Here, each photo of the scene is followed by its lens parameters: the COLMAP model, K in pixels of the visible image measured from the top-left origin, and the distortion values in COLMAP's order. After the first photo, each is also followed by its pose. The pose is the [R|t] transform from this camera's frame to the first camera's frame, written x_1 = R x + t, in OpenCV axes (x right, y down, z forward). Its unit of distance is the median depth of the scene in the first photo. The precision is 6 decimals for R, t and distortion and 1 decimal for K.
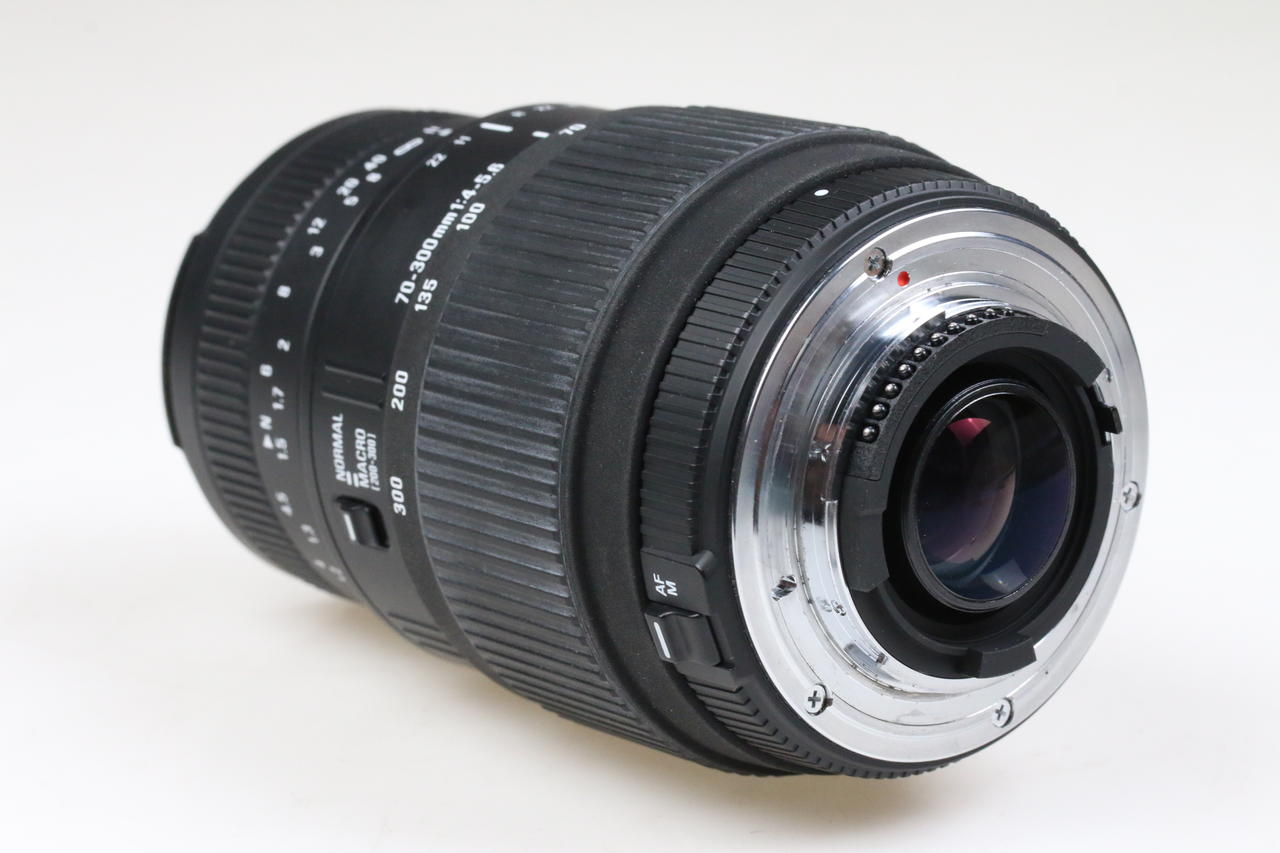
lens RADIAL K [[4117.9, 0, 640.0], [0, 4117.9, 426.5], [0, 0, 1]] dist [0.074182, -0.201440]
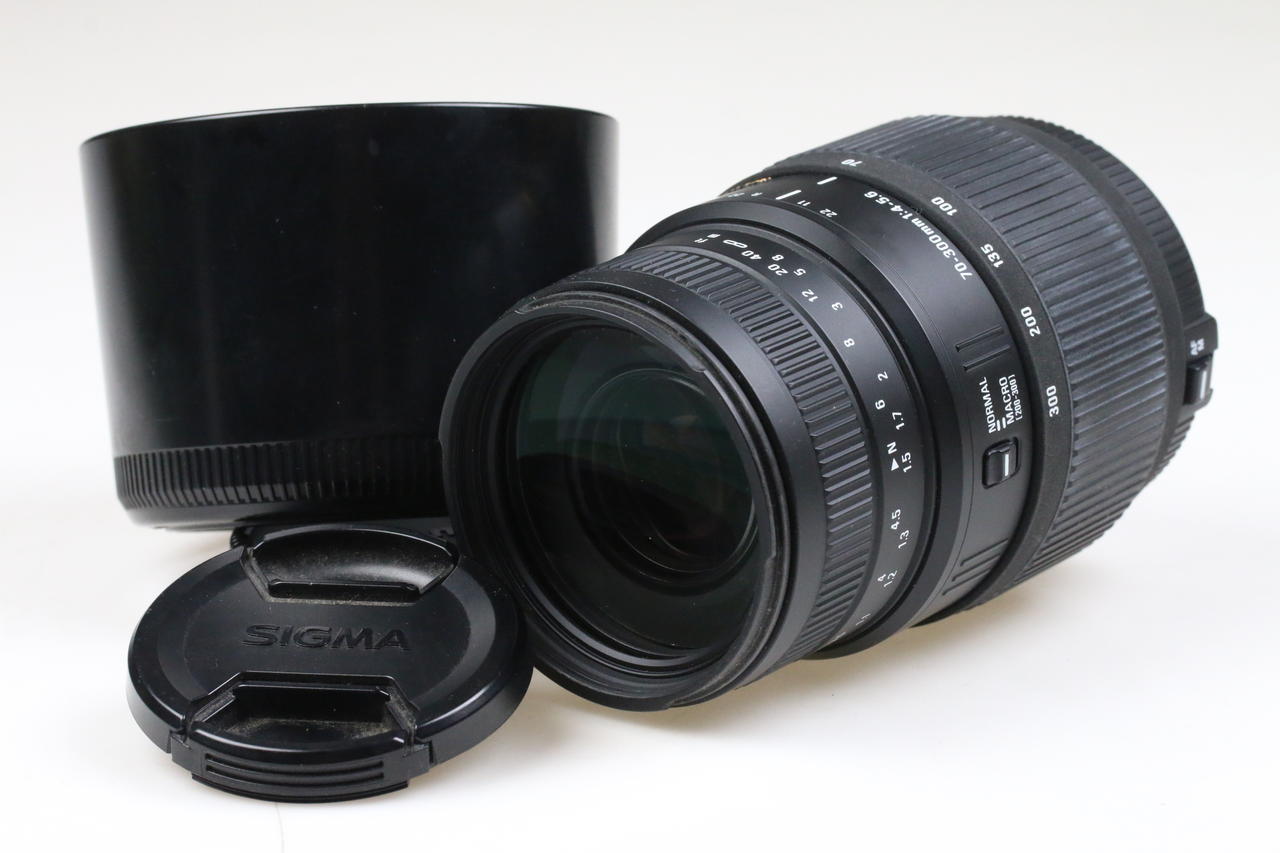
lens RADIAL K [[4117.9, 0, 640.0], [0, 4117.9, 426.5], [0, 0, 1]] dist [0.074182, -0.201440]
pose [[-0.201796, -0.079880, 0.976165, -1.268215], [0.428943, 0.888795, 0.161403, -0.235211], [-0.880503, 0.451290, -0.145091, 1.285127]]
